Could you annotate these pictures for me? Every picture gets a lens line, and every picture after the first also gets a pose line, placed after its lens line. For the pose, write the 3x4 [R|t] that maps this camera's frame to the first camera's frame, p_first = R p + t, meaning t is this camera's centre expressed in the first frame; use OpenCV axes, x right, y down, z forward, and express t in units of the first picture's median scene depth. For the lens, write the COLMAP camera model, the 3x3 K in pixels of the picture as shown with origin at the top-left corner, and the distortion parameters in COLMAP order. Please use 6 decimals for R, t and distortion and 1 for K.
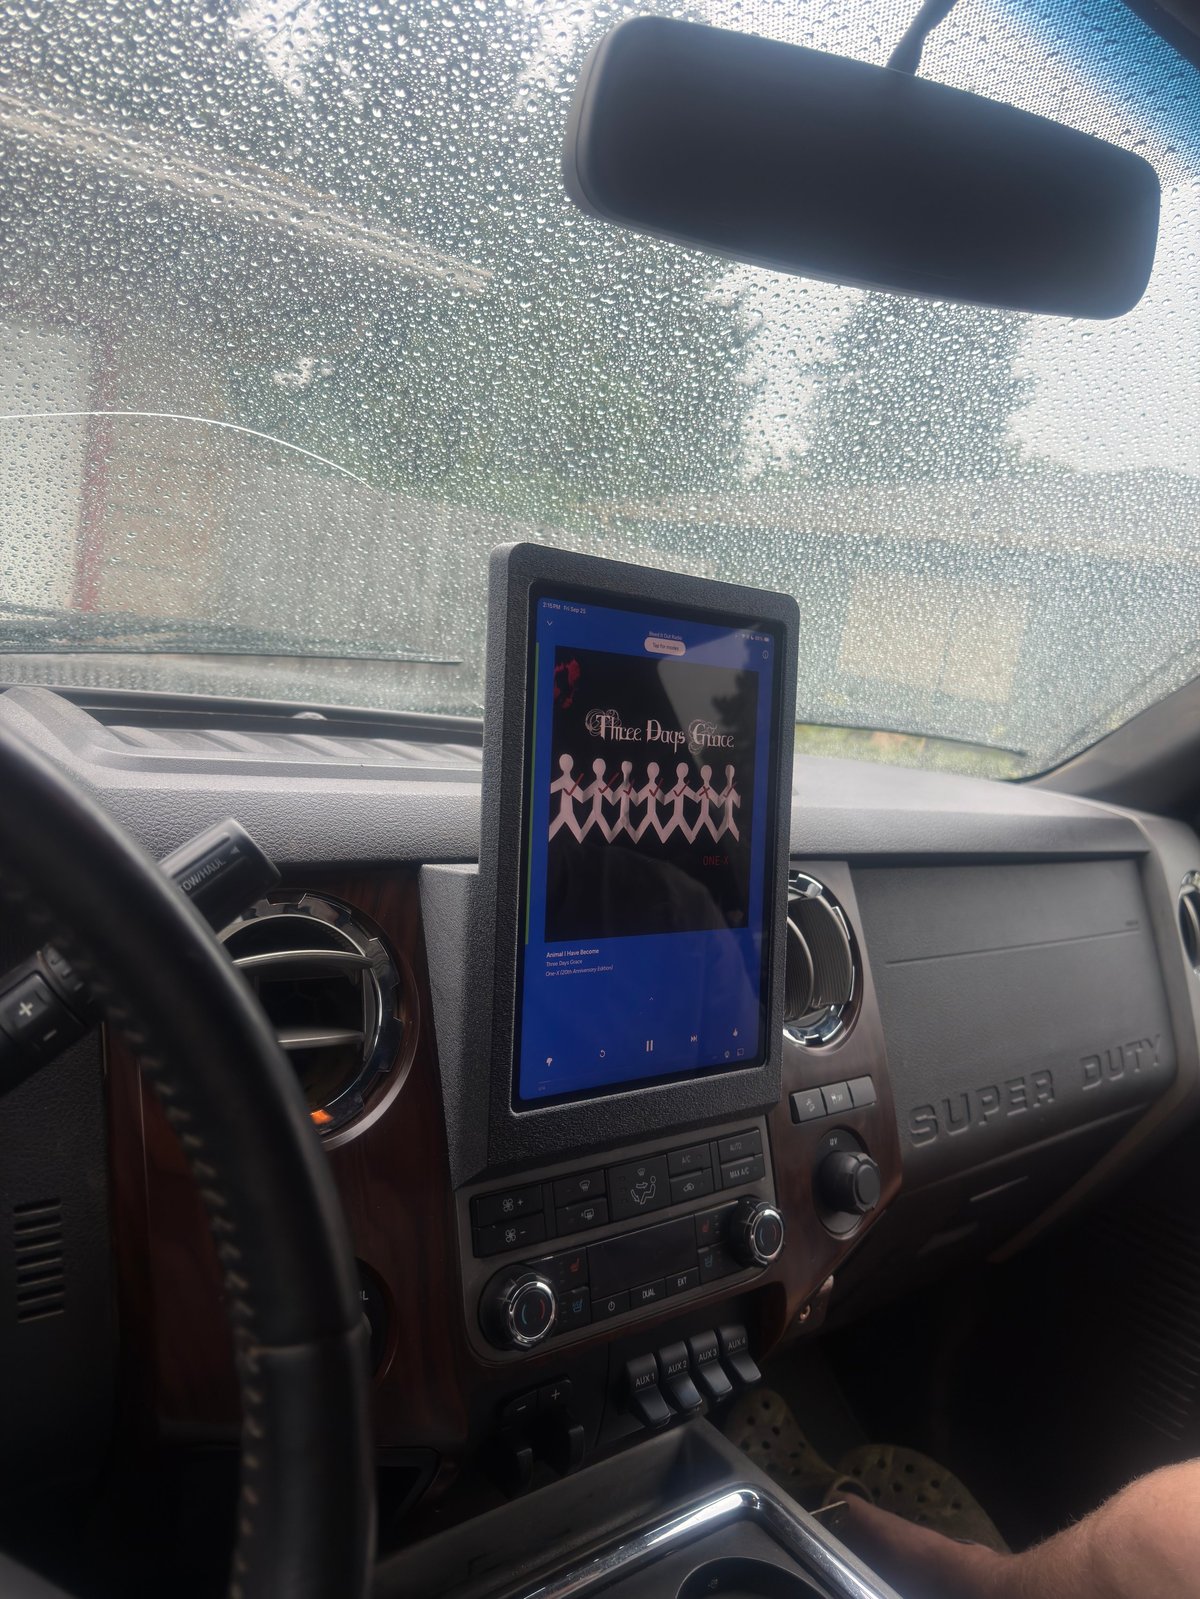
lens RADIAL K [[1134.9, 0, 600.0], [0, 1134.9, 799.5], [0, 0, 1]] dist [0.159824, -0.307899]
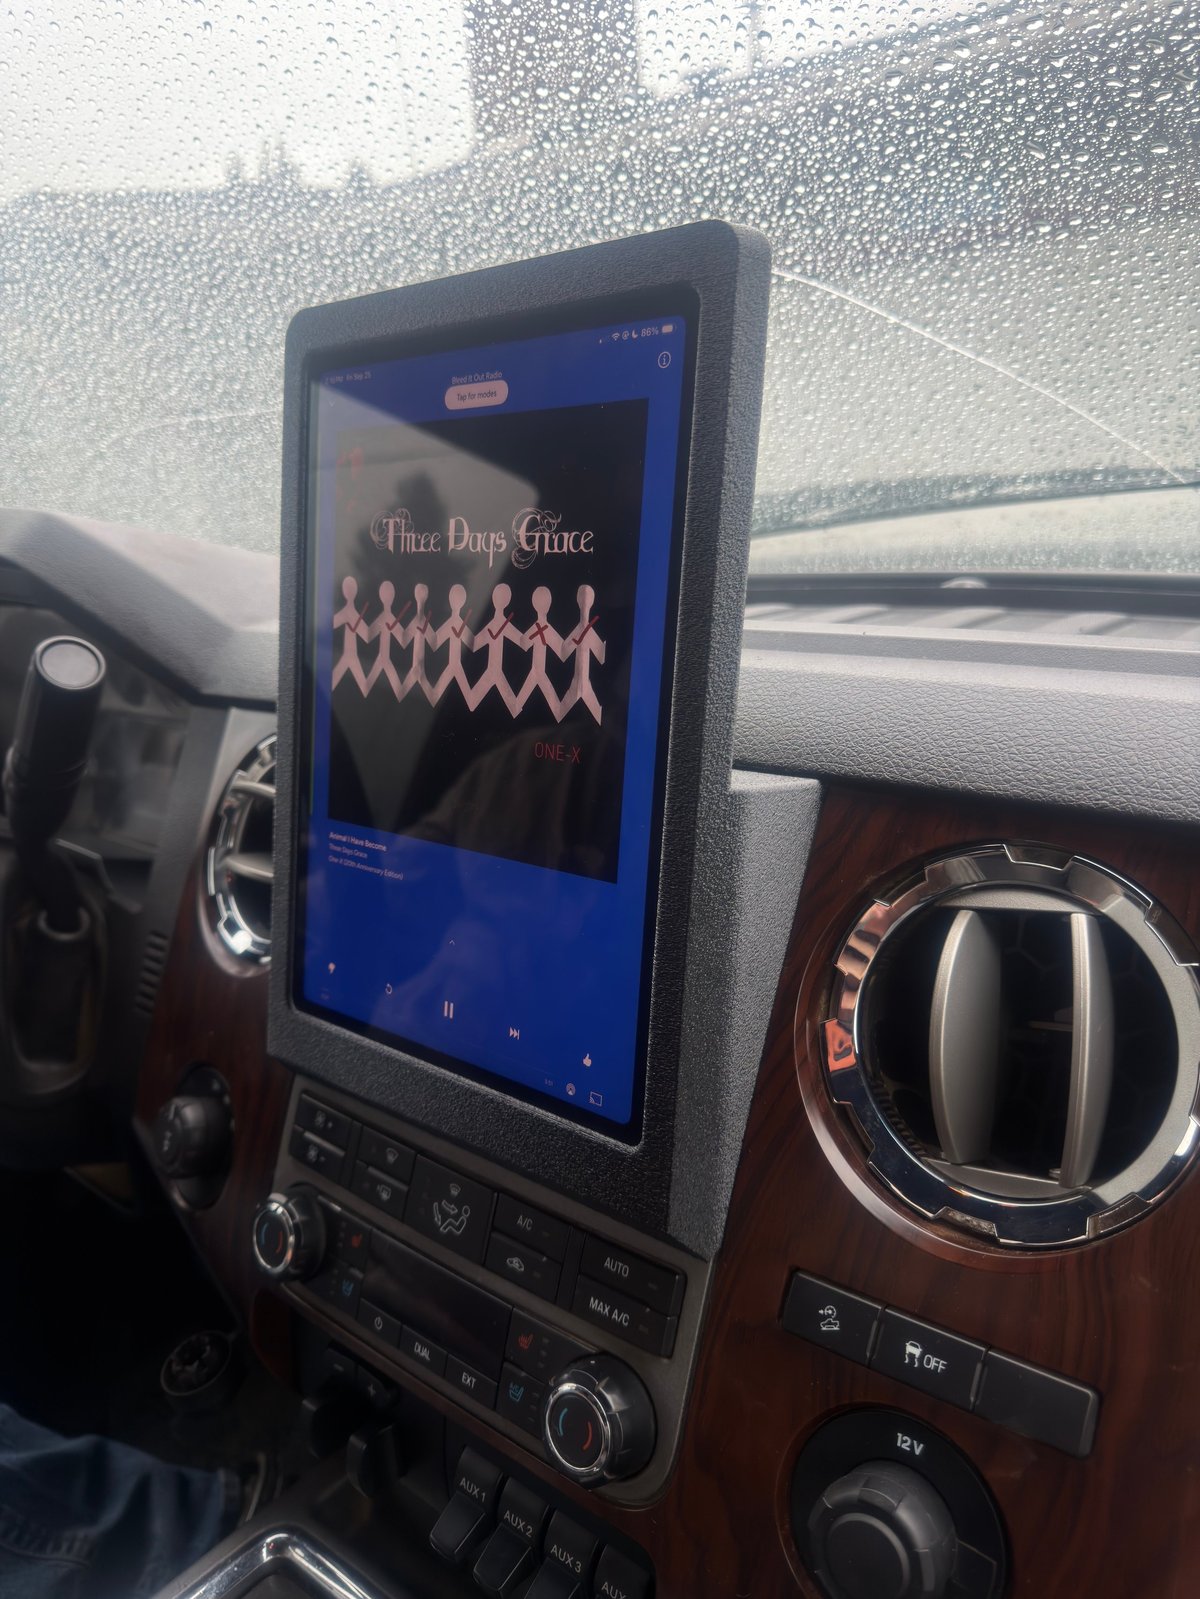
lens RADIAL K [[1134.9, 0, 600.0], [0, 1134.9, 799.5], [0, 0, 1]] dist [0.159824, -0.307899]
pose [[0.191927, 0.101457, -0.976151, 0.719478], [-0.074172, 0.993297, 0.088656, 0.025862], [0.978602, 0.055388, 0.198166, 0.961195]]
